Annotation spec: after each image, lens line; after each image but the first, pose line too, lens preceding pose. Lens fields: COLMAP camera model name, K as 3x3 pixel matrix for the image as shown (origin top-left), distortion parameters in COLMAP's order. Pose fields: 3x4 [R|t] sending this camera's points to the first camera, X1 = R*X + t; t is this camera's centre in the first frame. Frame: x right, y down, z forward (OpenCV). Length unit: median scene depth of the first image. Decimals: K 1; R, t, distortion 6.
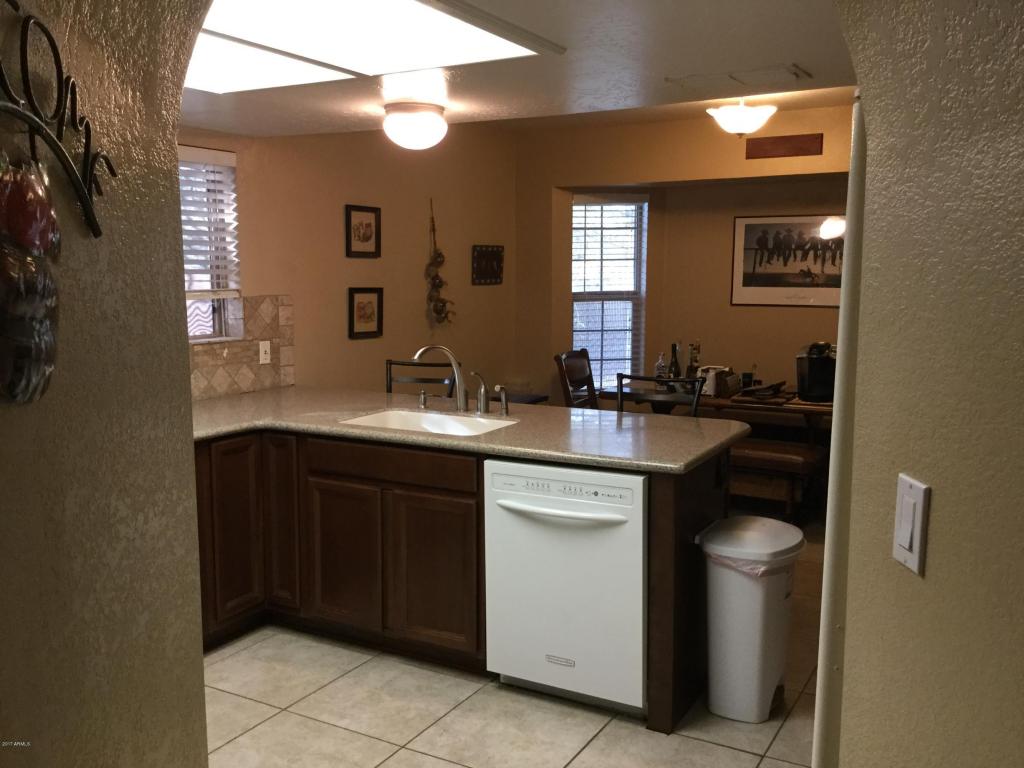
lens RADIAL K [[923.5, 0, 504.5], [0, 923.5, 376.5], [0, 0, 1]] dist [0.087606, -0.155396]
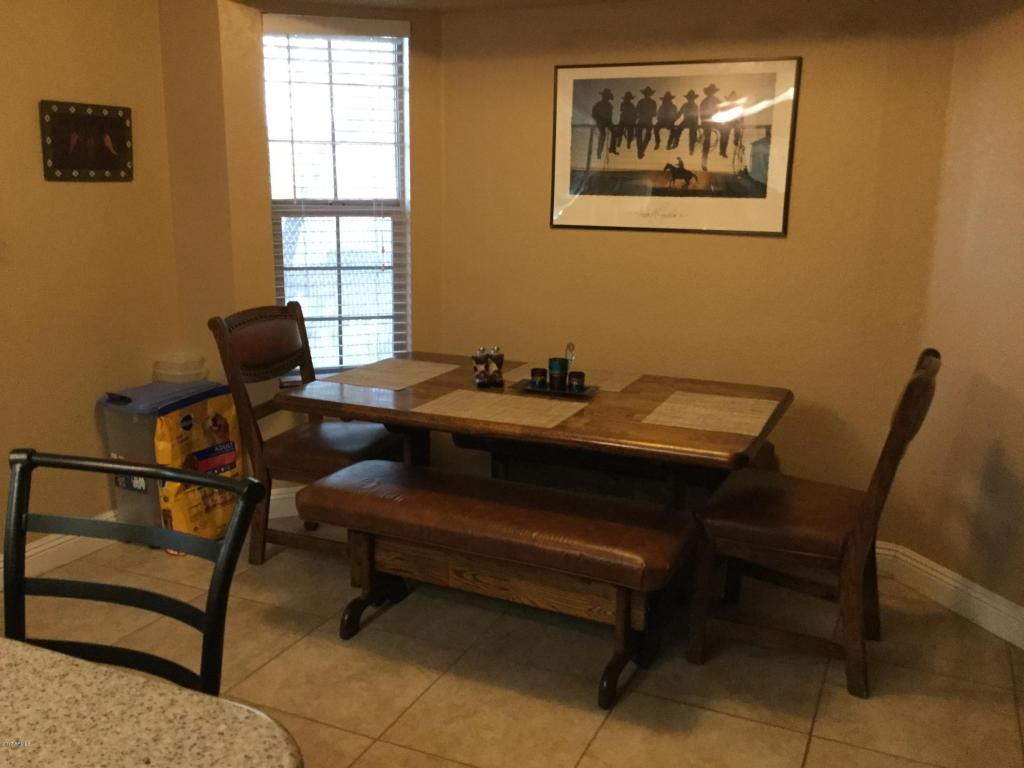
lens RADIAL K [[923.5, 0, 513.2], [0, 923.5, 390.8], [0, 0, 1]] dist [0.087606, -0.155396]
pose [[0.994292, -0.008043, 0.106394, 0.161423], [-0.003323, 0.994337, 0.106221, -0.037559], [-0.106646, -0.105968, 0.988634, 0.431807]]
